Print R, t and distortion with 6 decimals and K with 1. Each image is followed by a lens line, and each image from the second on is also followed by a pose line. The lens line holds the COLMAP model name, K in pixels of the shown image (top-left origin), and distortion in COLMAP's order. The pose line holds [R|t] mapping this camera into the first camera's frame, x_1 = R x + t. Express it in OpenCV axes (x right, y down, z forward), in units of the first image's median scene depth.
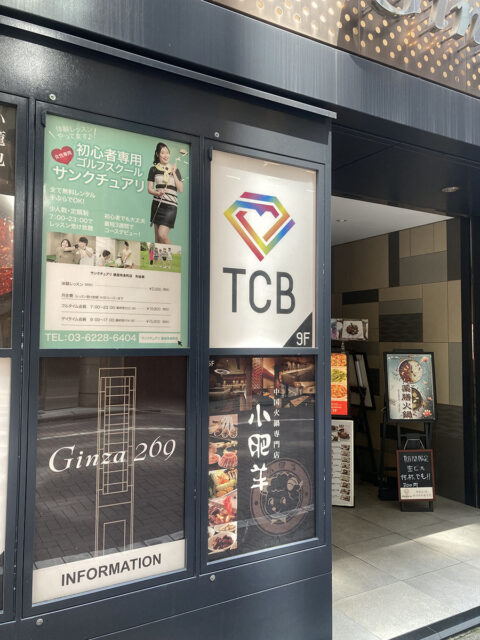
lens RADIAL K [[523.8, 0, 244.0], [0, 523.8, 316.4], [0, 0, 1]] dist [0.042100, -0.025334]
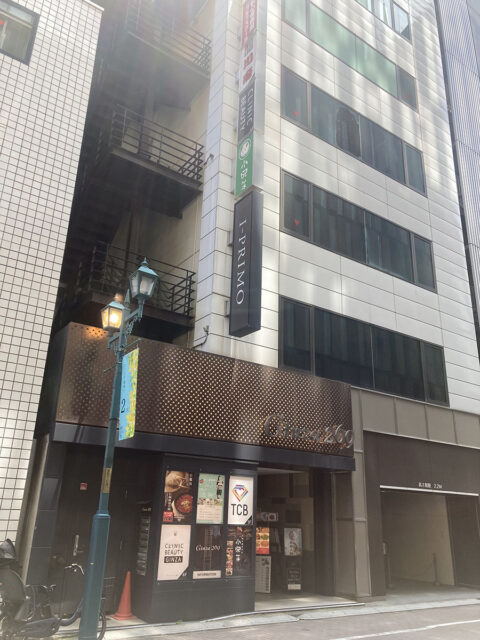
lens RADIAL K [[523.8, 0, 245.2], [0, 523.8, 325.2], [0, 0, 1]] dist [0.042100, -0.025334]
pose [[0.996447, 0.050204, 0.067630, -0.286751], [-0.027857, 0.954192, -0.297897, -0.205698], [-0.079488, 0.294954, 0.952199, -3.507980]]
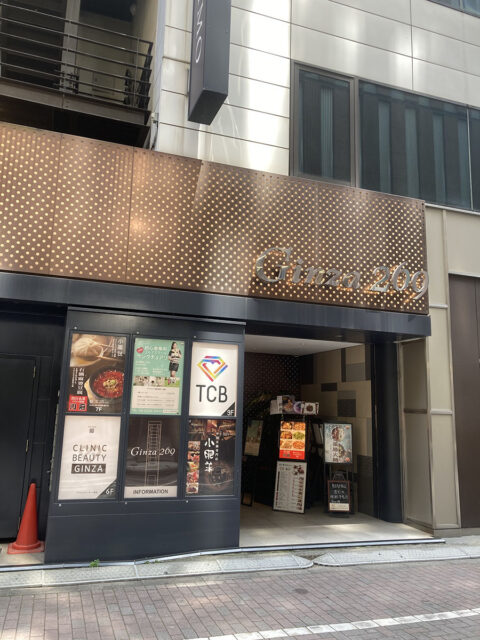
lens RADIAL K [[523.8, 0, 242.1], [0, 523.8, 313.4], [0, 0, 1]] dist [0.042100, -0.025334]
pose [[0.980541, -0.013480, -0.195850, 0.709827], [-0.014532, 0.989919, -0.140888, -0.079979], [0.195775, 0.140993, 0.970460, -1.590305]]
